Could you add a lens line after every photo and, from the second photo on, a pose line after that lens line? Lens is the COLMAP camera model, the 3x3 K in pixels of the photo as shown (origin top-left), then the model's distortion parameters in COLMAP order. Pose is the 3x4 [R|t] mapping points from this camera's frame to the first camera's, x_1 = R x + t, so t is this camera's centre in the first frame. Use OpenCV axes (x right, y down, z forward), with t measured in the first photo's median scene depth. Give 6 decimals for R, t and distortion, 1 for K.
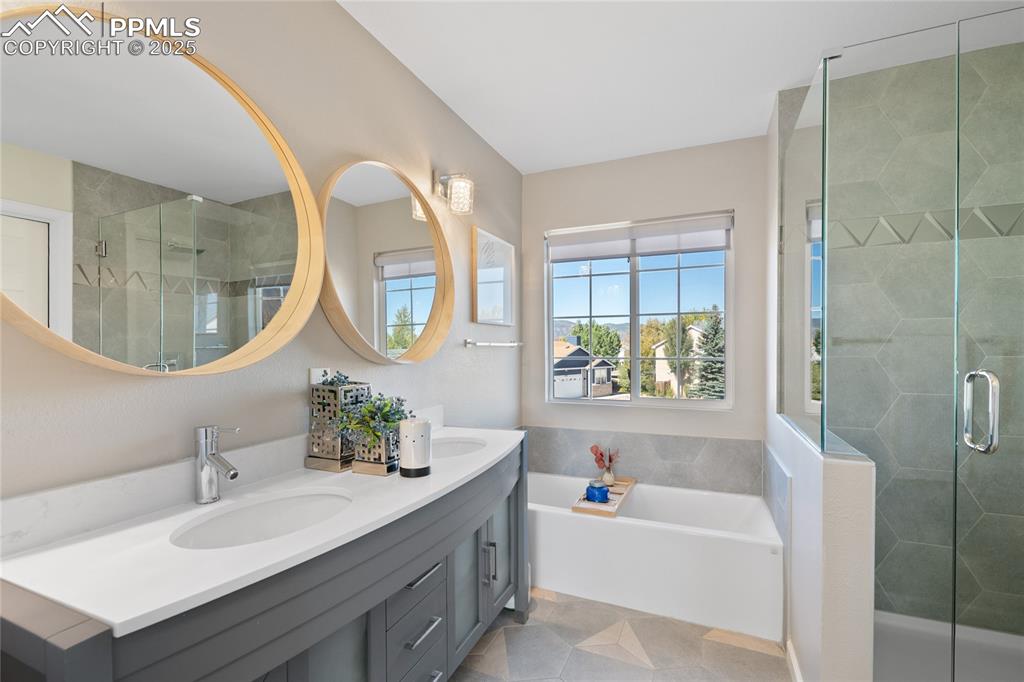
lens RADIAL K [[443.8, 0, 511.7], [0, 443.8, 352.2], [0, 0, 1]] dist [0.003898, 0.000200]
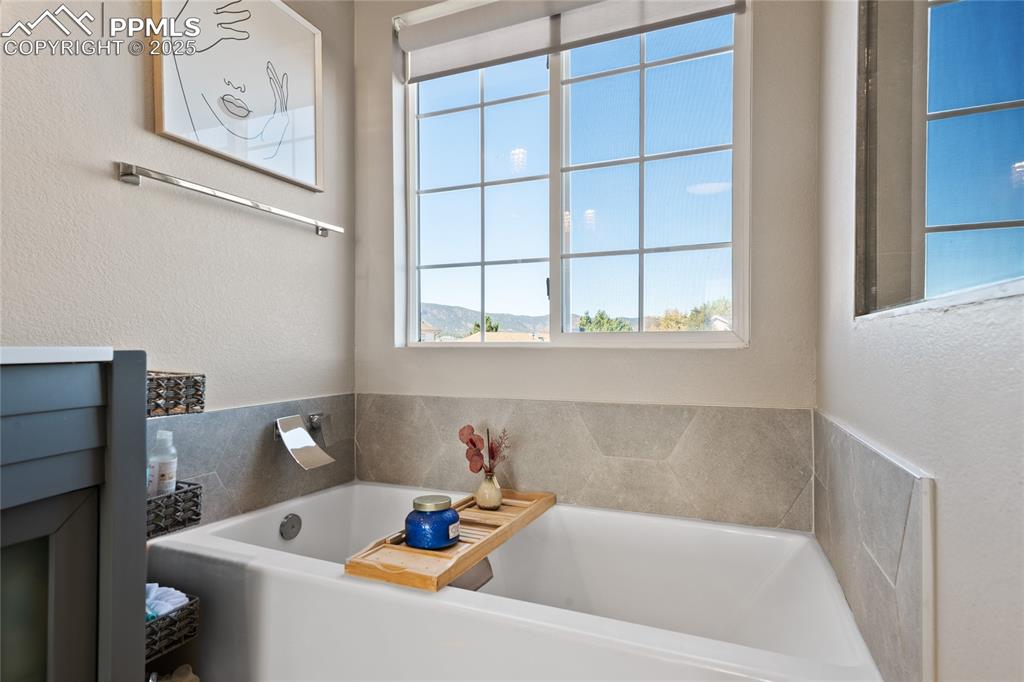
lens RADIAL K [[520.1, 0, 518.9], [0, 520.1, 339.8], [0, 0, 1]] dist [0.038758, -0.000024]
pose [[0.999806, 0.007478, 0.018208, 0.237721], [-0.007088, 0.999746, -0.021402, 0.131396], [-0.018364, 0.021269, 0.999605, 0.435258]]
